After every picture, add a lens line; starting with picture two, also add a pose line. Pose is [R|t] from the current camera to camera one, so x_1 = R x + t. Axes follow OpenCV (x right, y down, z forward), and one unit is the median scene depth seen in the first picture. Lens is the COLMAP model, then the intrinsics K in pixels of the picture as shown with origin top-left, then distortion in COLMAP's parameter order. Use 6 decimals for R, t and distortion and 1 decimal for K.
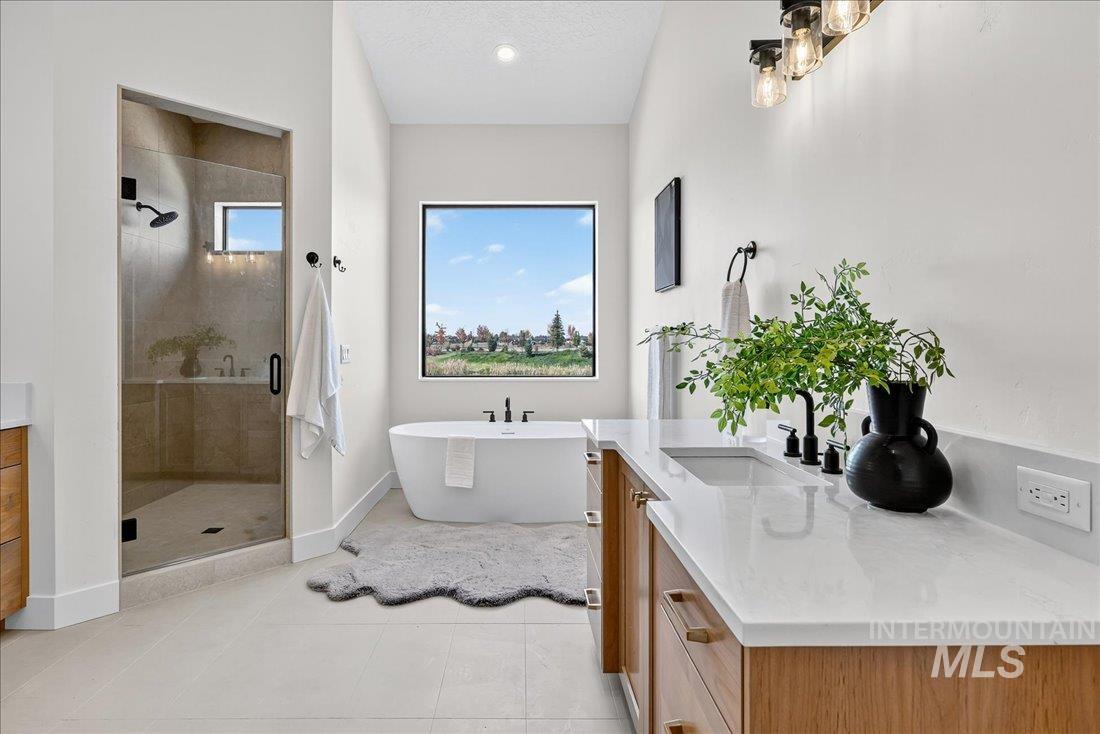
lens RADIAL K [[546.0, 0, 521.0], [0, 546.0, 333.9], [0, 0, 1]] dist [-0.000299, 0.000260]
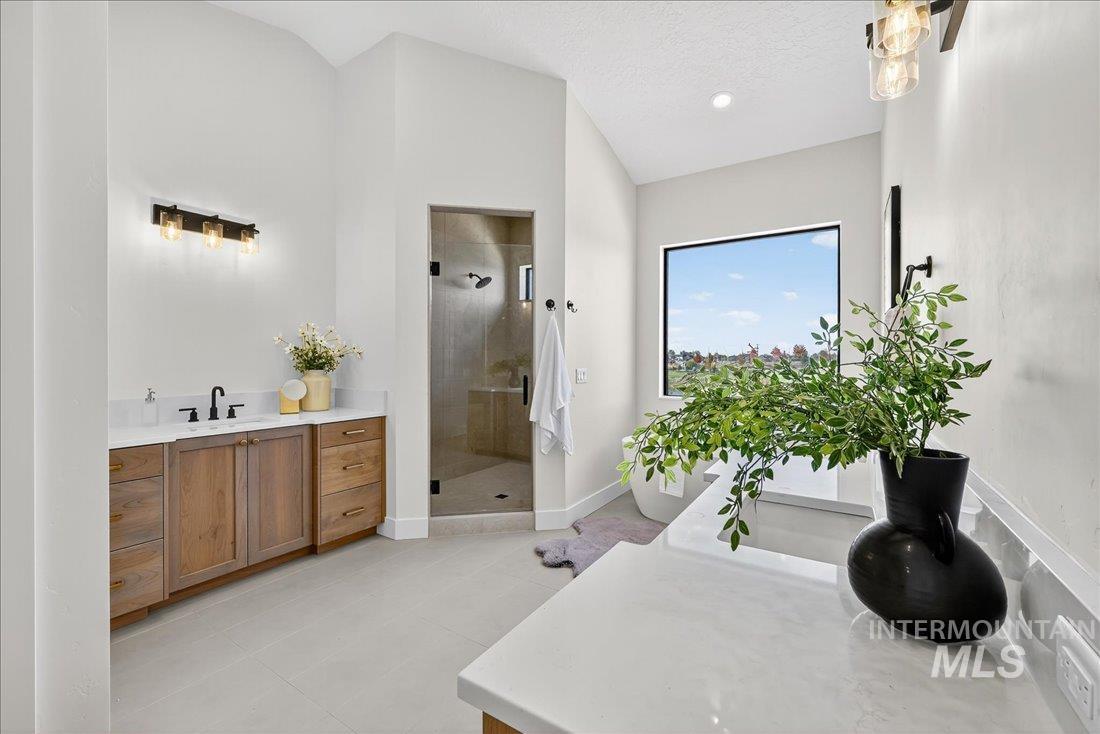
lens RADIAL K [[452.3, 0, 546.0], [0, 452.3, 352.7], [0, 0, 1]] dist [-0.000257, -0.000313]
pose [[0.834872, -0.005421, -0.550418, 0.221170], [0.004505, 0.999985, -0.003016, -0.017115], [0.550426, 0.000038, 0.834884, 0.078786]]
